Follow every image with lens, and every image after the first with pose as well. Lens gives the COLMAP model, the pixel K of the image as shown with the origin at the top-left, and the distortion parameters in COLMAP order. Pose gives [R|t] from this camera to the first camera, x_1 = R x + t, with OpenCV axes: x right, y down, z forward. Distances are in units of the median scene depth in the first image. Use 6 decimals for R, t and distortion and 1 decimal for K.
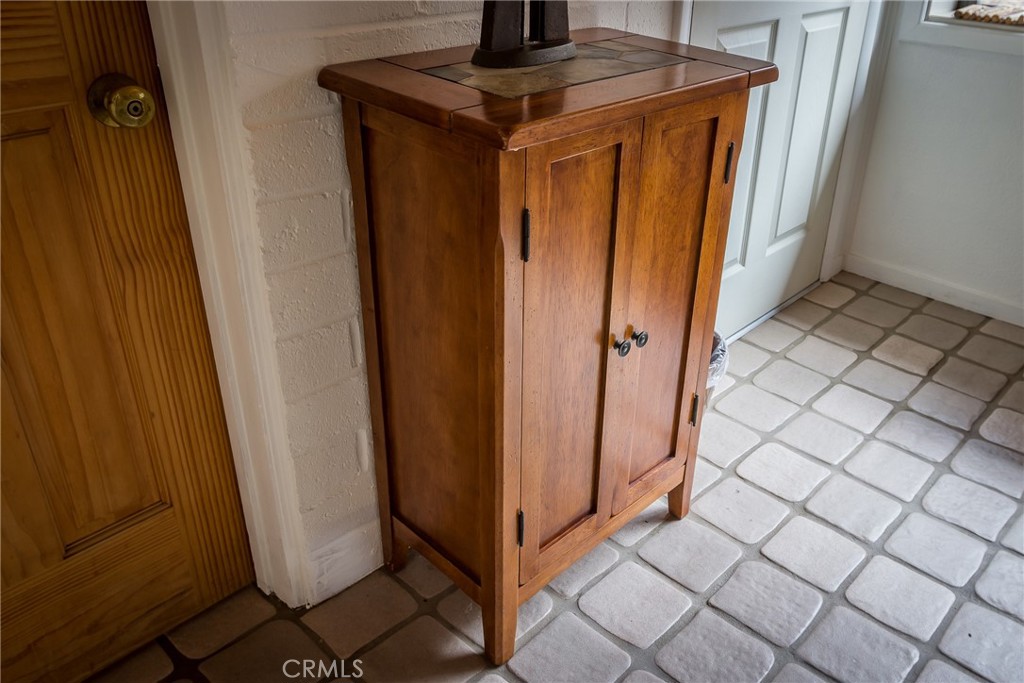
lens RADIAL K [[786.4, 0, 513.9], [0, 786.4, 266.0], [0, 0, 1]] dist [0.006160, 0.004012]
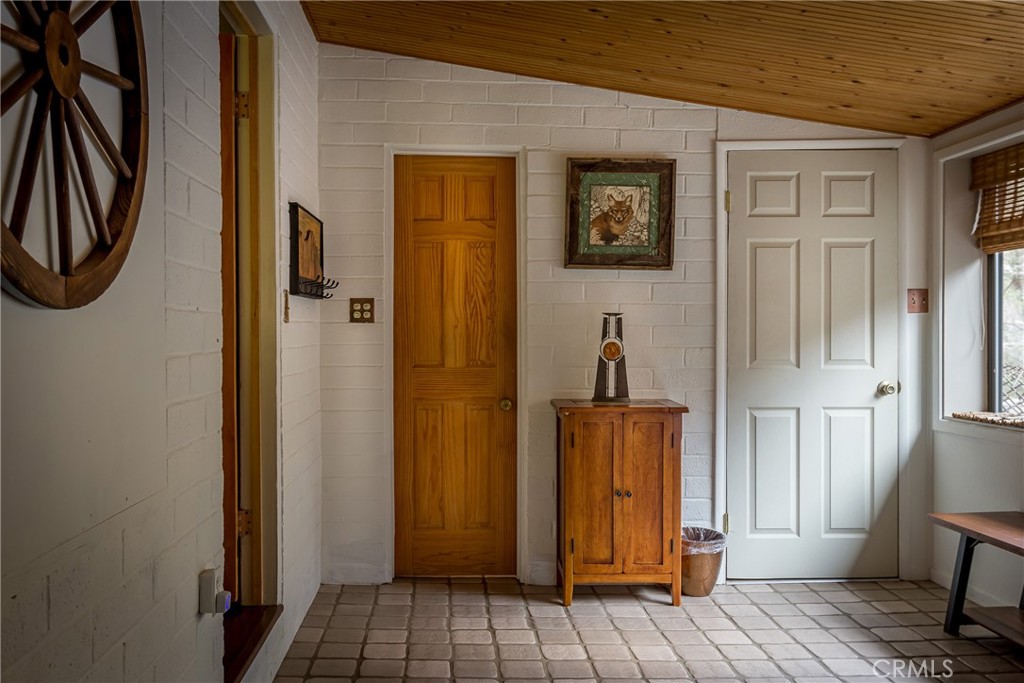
lens RADIAL K [[860.3, 0, 512.0], [0, 860.3, 341.5], [0, 0, 1]] dist [0.001901, 0.001398]
pose [[0.722844, -0.024803, -0.690566, 1.504212], [-0.283137, 0.900982, -0.328732, 0.547872], [0.630341, 0.433147, 0.644247, -1.133001]]
